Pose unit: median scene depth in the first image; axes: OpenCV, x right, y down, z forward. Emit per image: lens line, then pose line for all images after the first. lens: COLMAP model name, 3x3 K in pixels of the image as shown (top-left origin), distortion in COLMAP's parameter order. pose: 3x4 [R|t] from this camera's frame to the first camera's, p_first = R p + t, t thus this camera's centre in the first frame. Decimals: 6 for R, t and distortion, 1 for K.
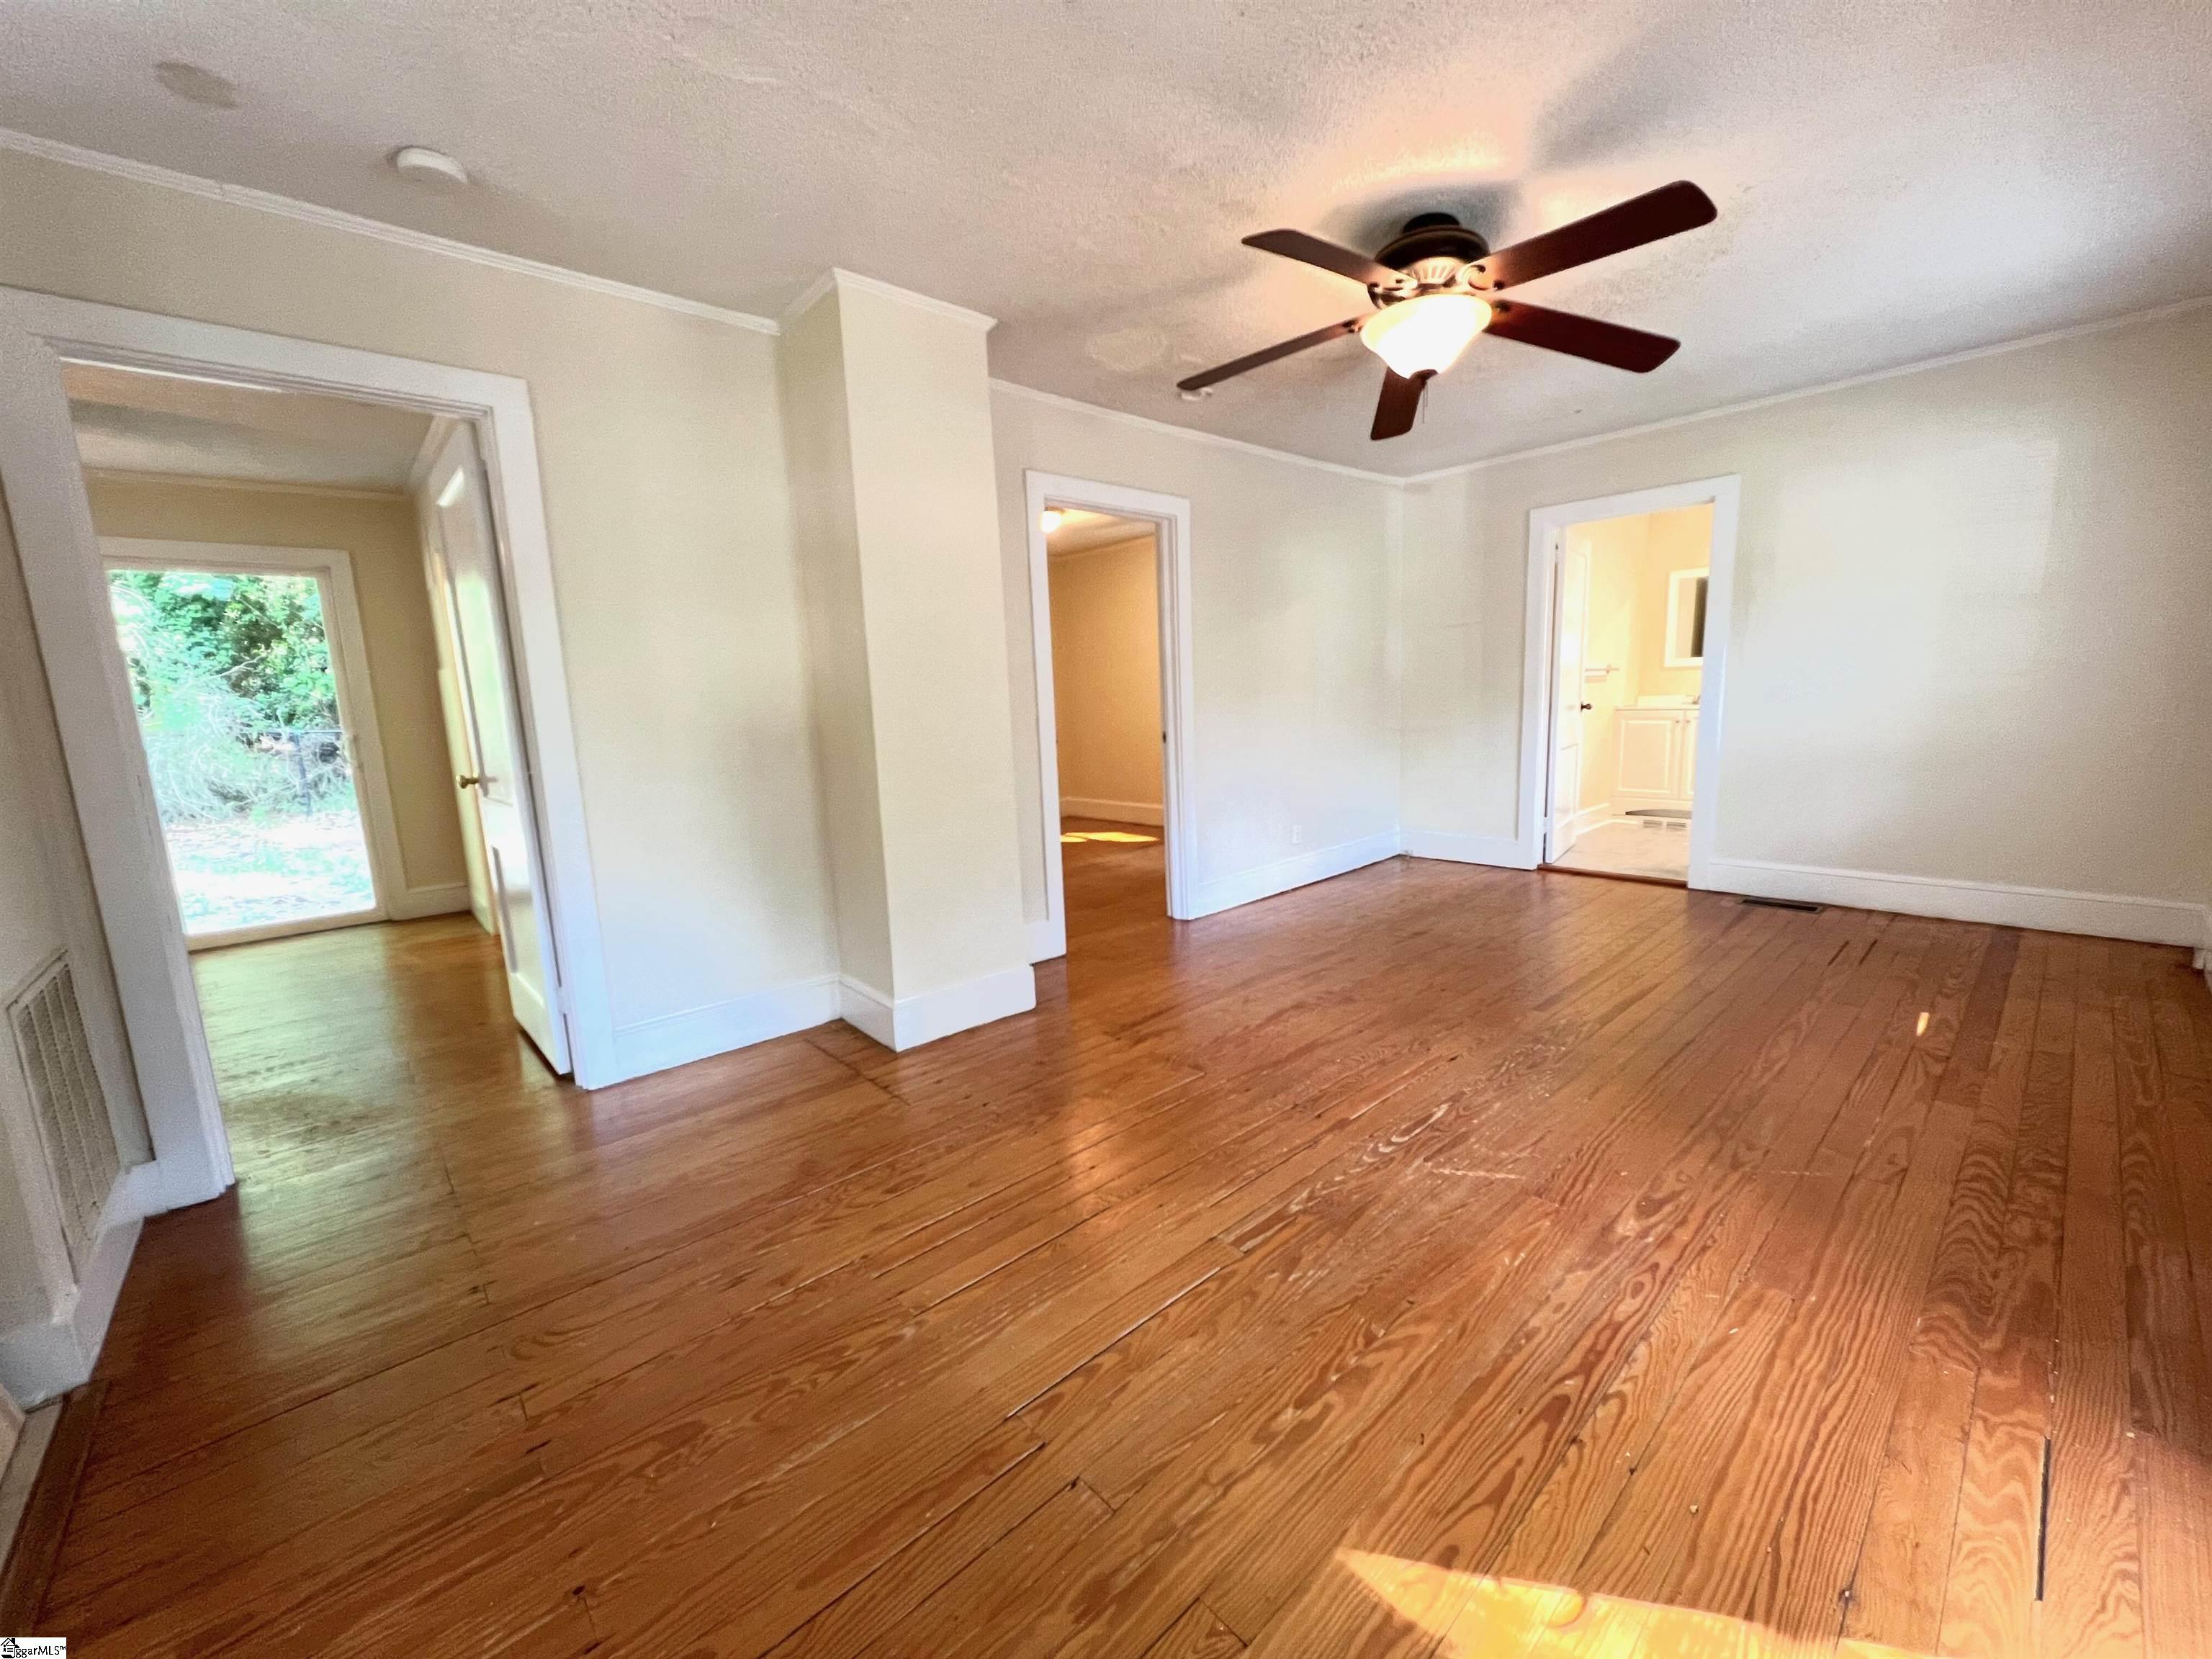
lens RADIAL K [[883.5, 0, 1111.8], [0, 883.5, 826.4], [0, 0, 1]] dist [0.000945, 0.000665]
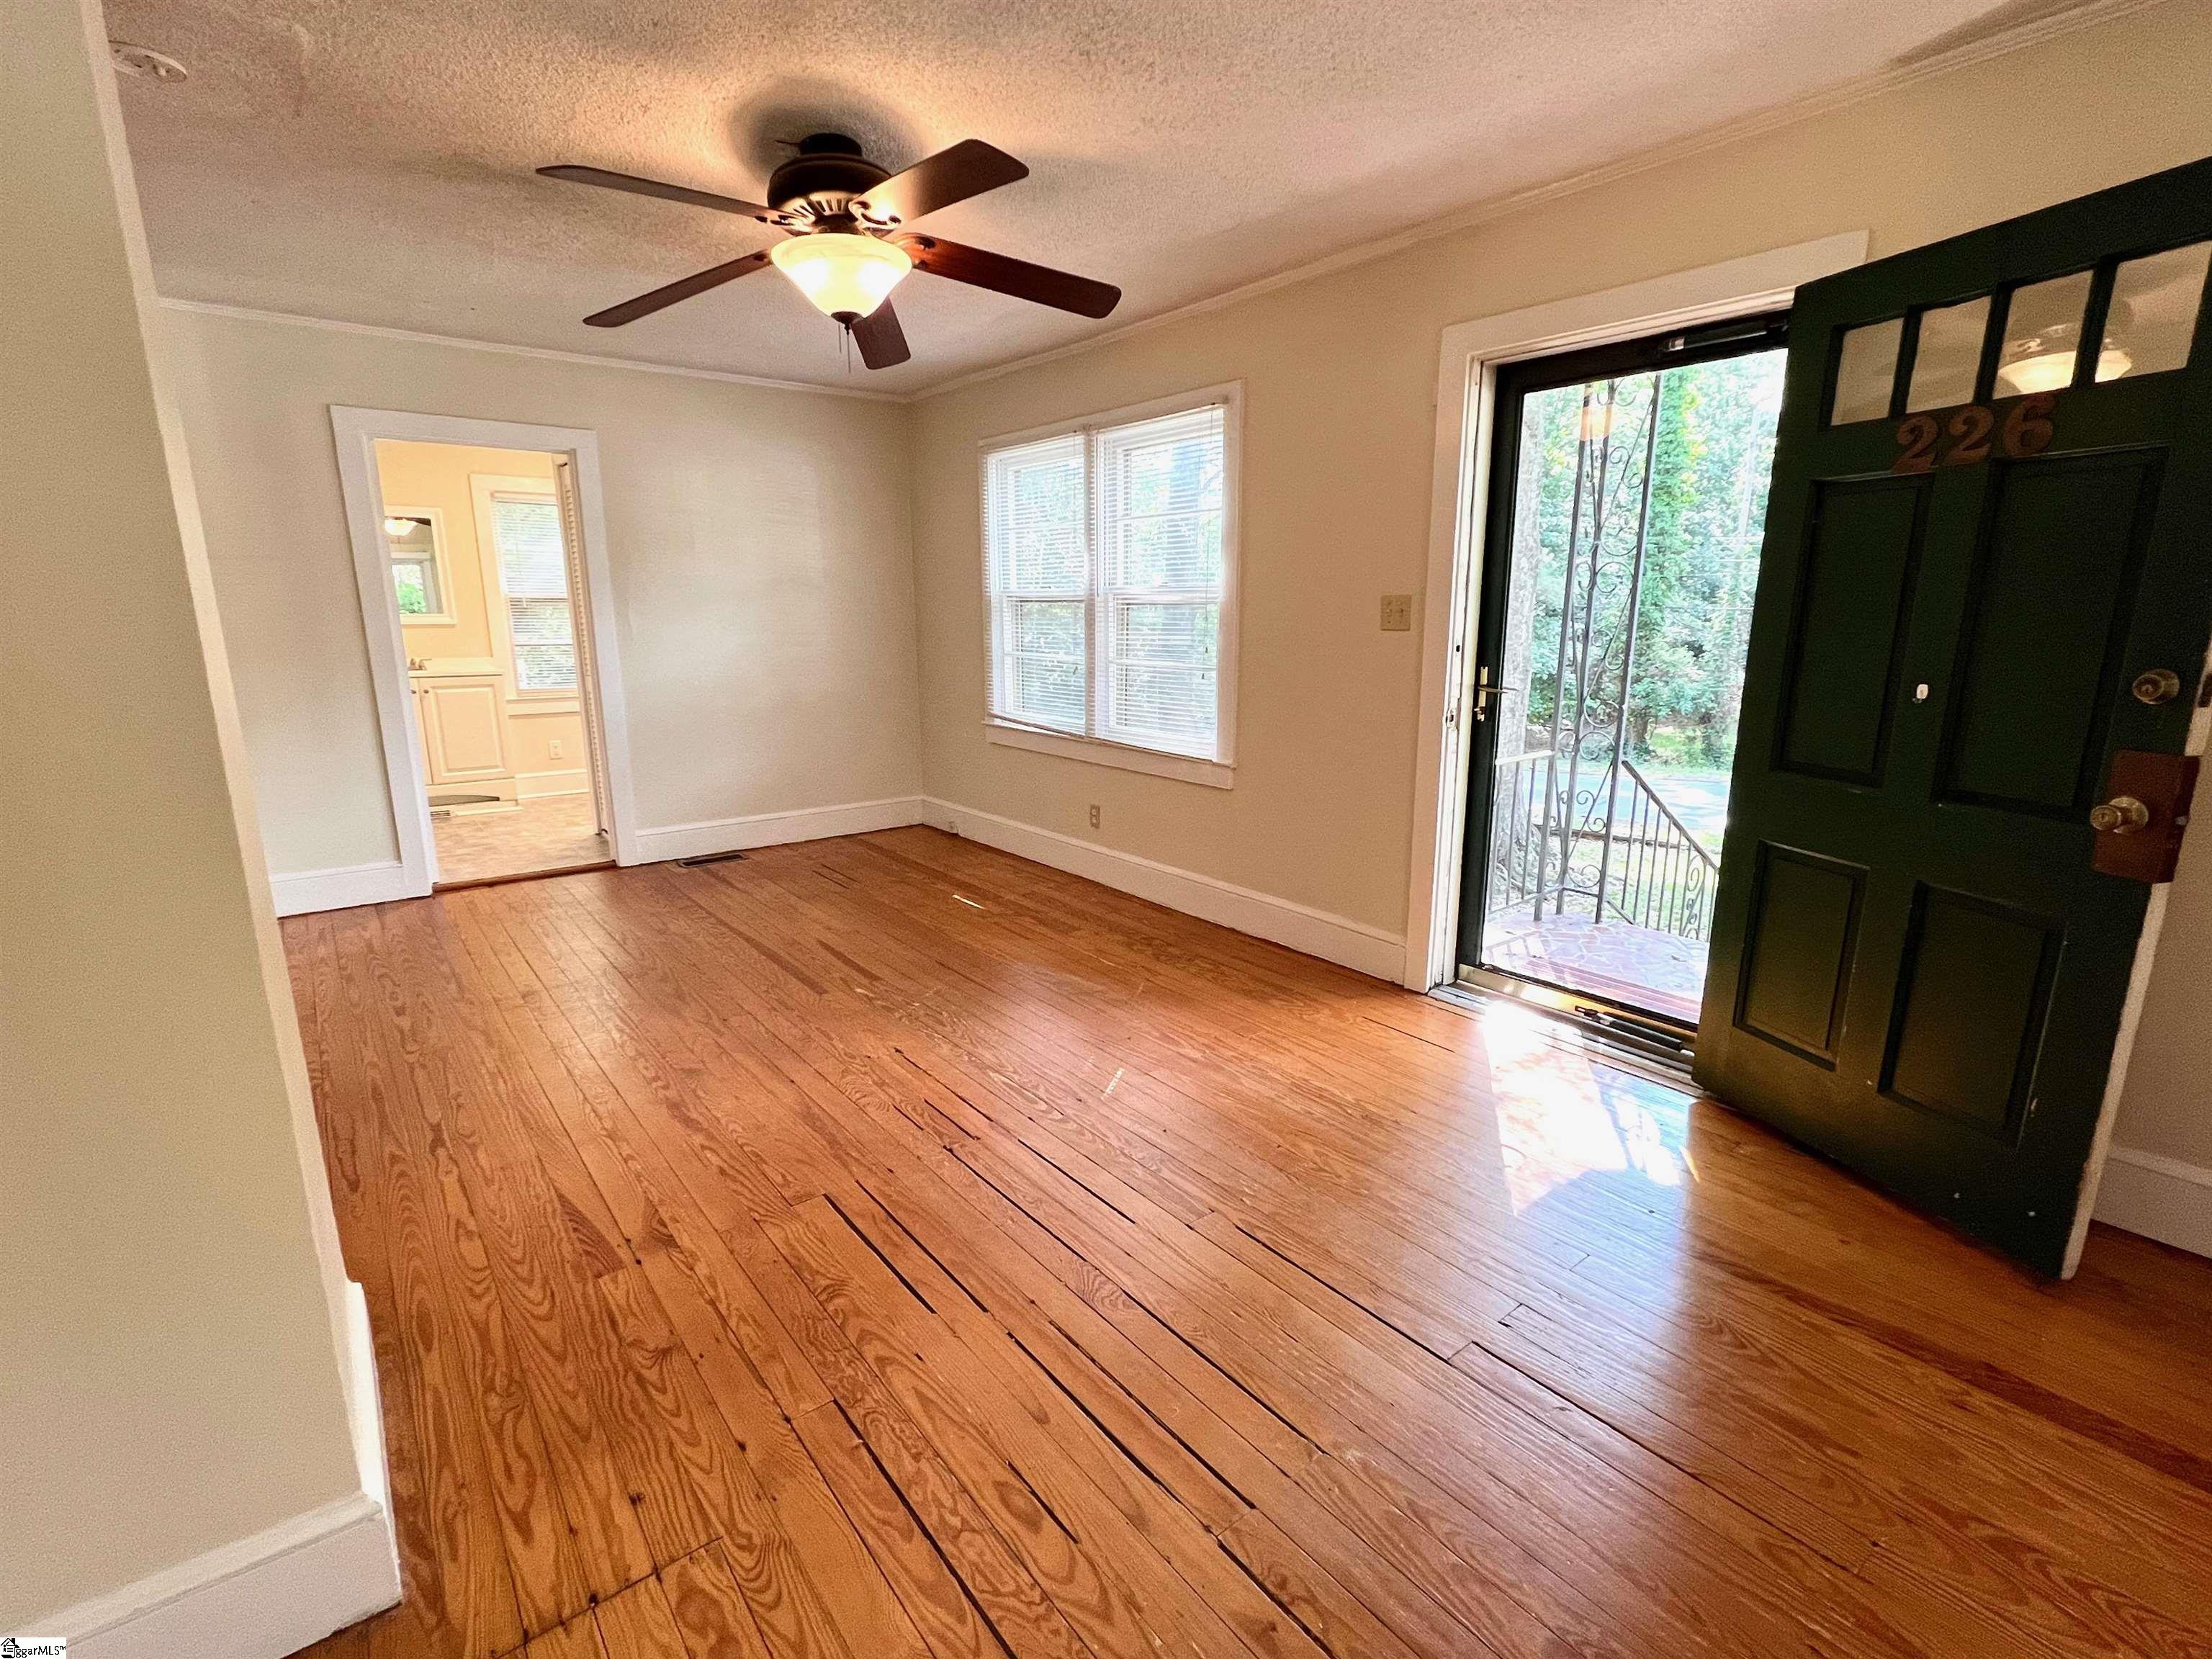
lens RADIAL K [[1020.0, 0, 1114.0], [0, 1020.0, 833.9], [0, 0, 1]] dist [0.002303, -0.000224]
pose [[0.071260, -0.179782, 0.981122, -0.737785], [0.146719, 0.974813, 0.167970, -0.138462], [-0.986608, 0.131979, 0.095842, 0.707240]]
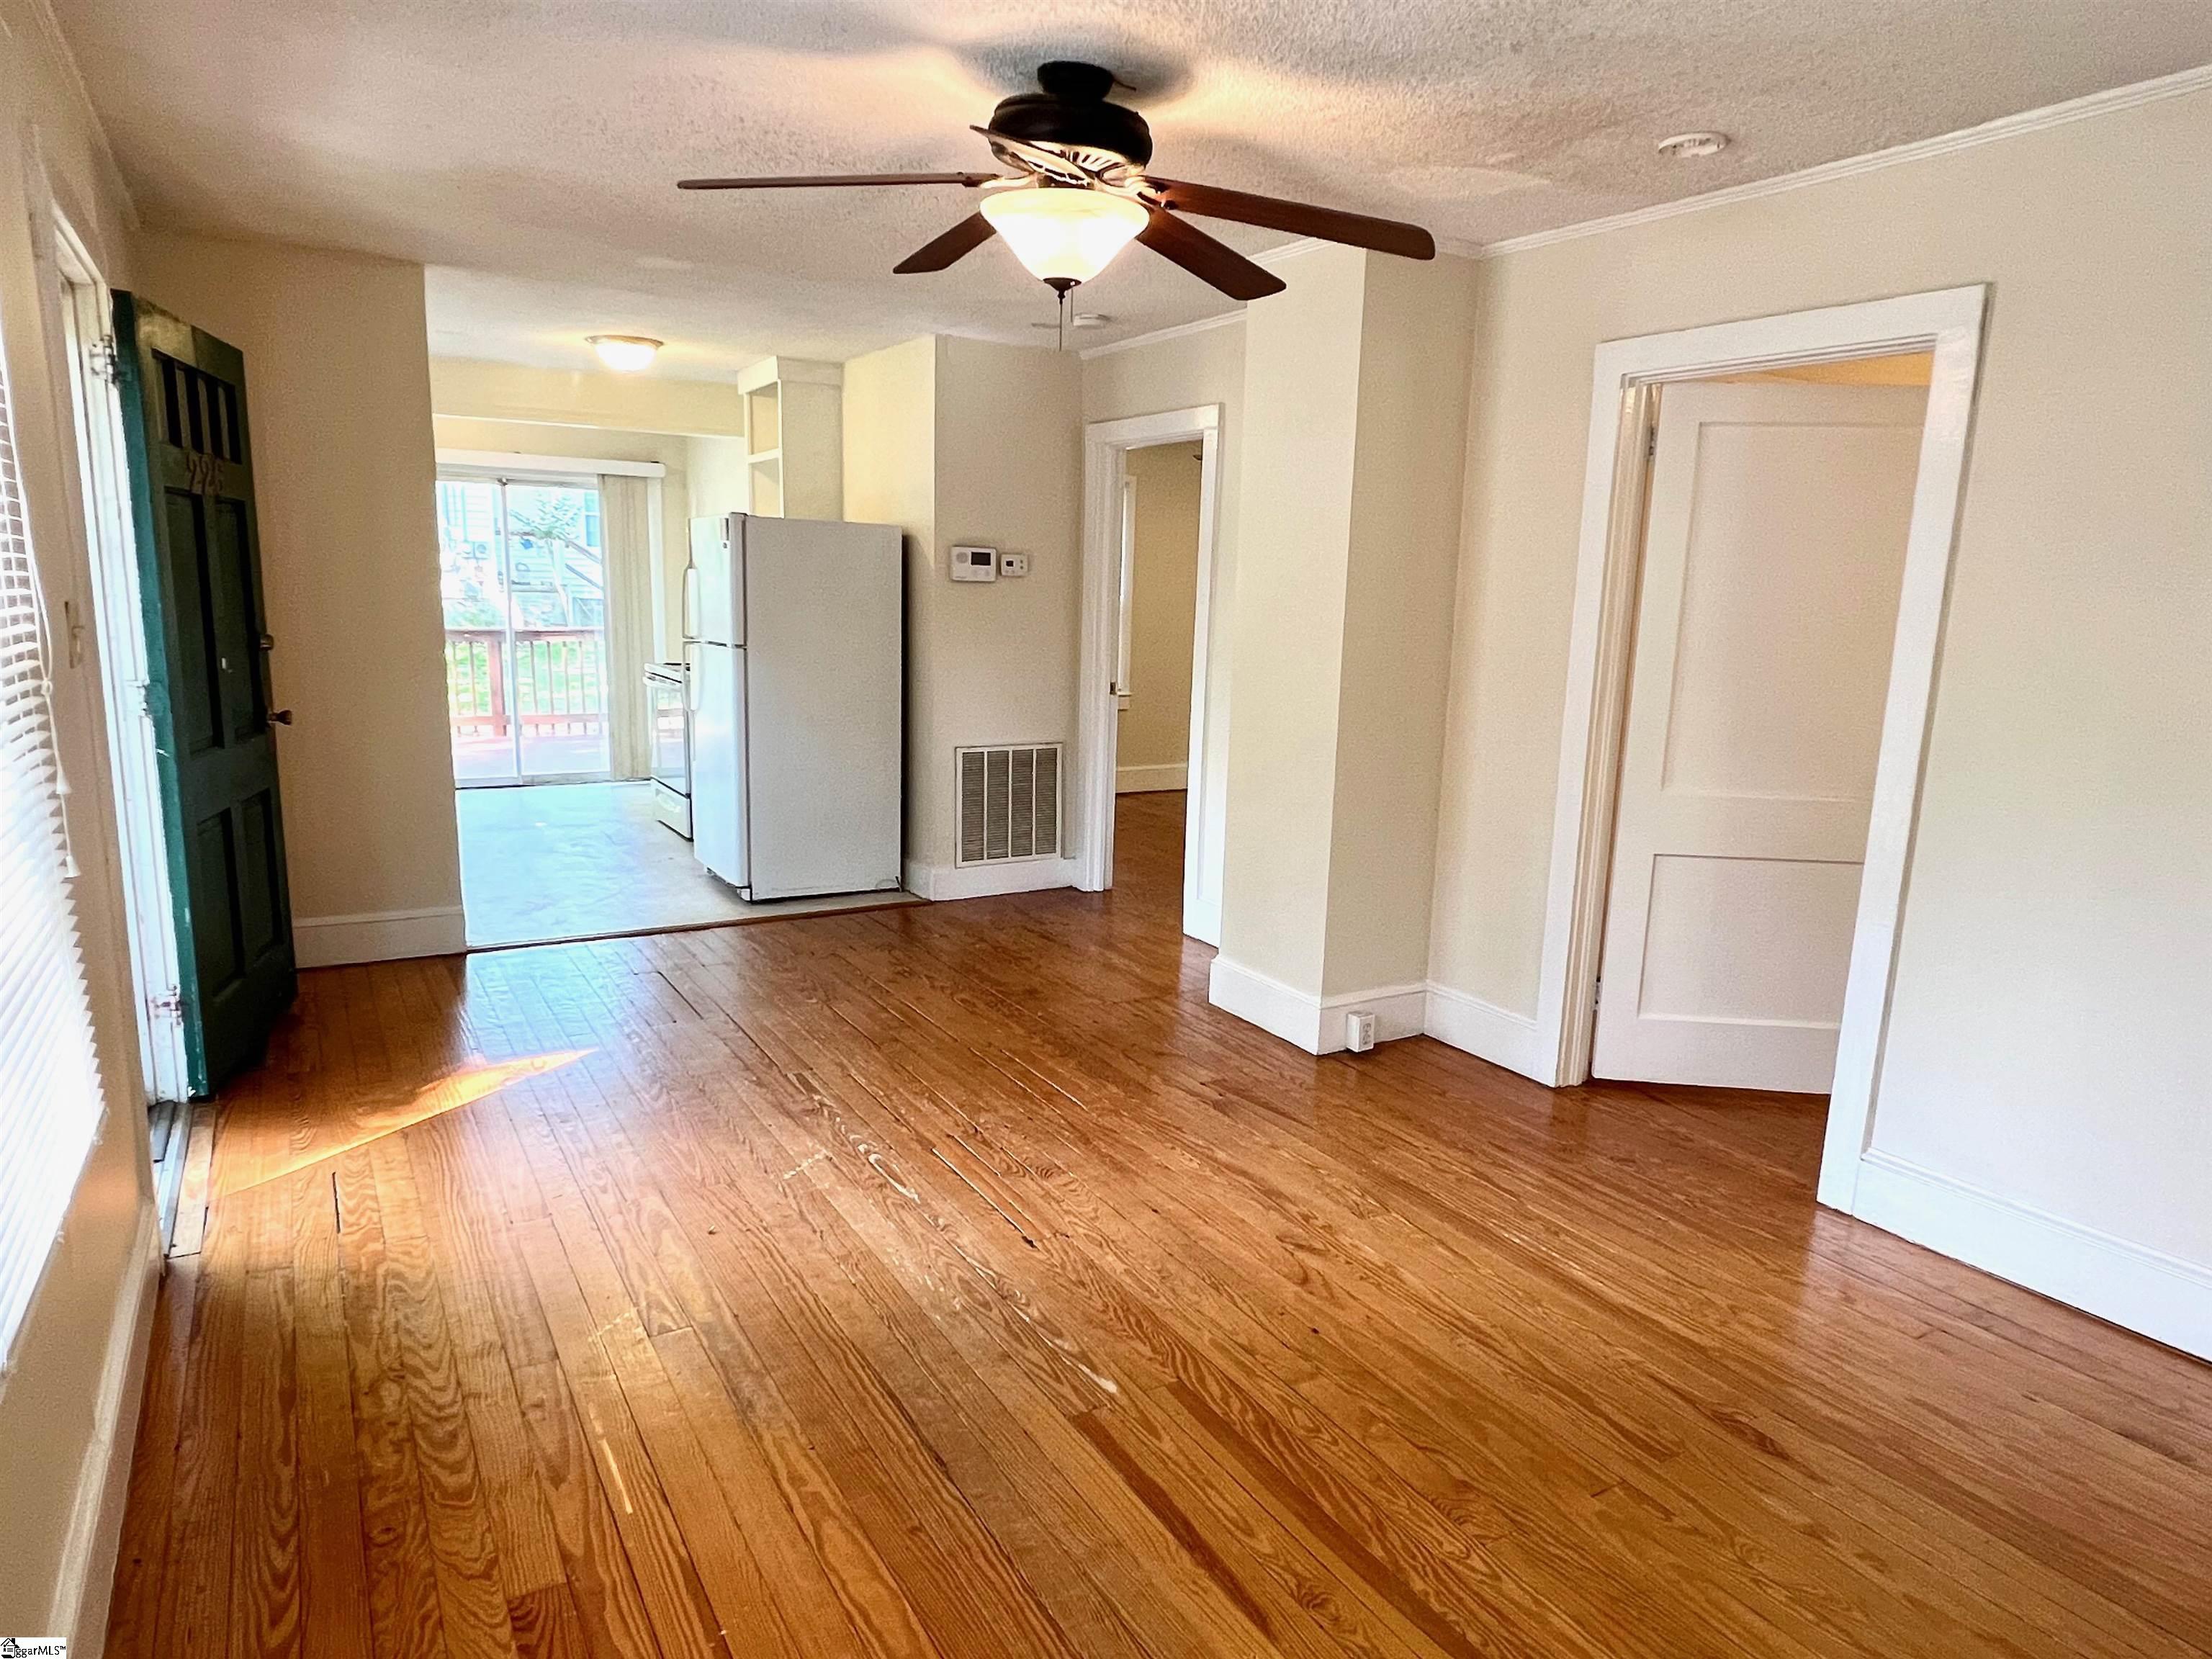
lens RADIAL K [[1353.2, 0, 1109.5], [0, 1353.2, 836.8], [0, 0, 1]] dist [0.008059, 0.000036]
pose [[-0.198044, 0.214360, -0.956467, 1.504338], [-0.166604, 0.954234, 0.248356, -0.364800], [0.965931, 0.208537, -0.153267, 1.306184]]
